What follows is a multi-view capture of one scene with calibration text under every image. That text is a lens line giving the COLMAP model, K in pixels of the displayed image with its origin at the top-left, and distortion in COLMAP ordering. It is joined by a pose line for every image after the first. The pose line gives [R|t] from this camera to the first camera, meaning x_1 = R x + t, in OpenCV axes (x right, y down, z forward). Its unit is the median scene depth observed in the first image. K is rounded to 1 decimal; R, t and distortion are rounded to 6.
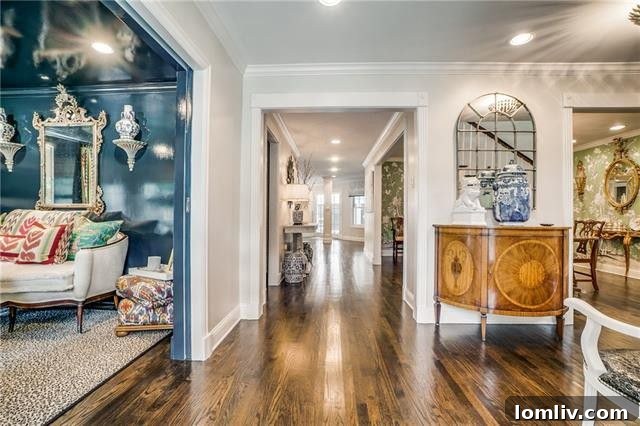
lens RADIAL K [[287.3, 0, 320.6], [0, 287.3, 208.6], [0, 0, 1]] dist [-0.002349, 0.000062]
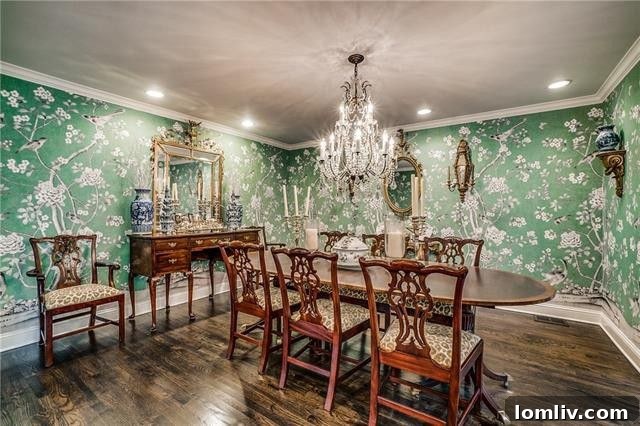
lens RADIAL K [[287.3, 0, 320.6], [0, 287.3, 208.6], [0, 0, 1]] dist [-0.002349, 0.000062]
pose [[0.484198, -0.000103, 0.874958, 0.108386], [-0.003361, 0.999992, 0.001978, -0.007643], [-0.874952, -0.003898, 0.484194, 0.514072]]
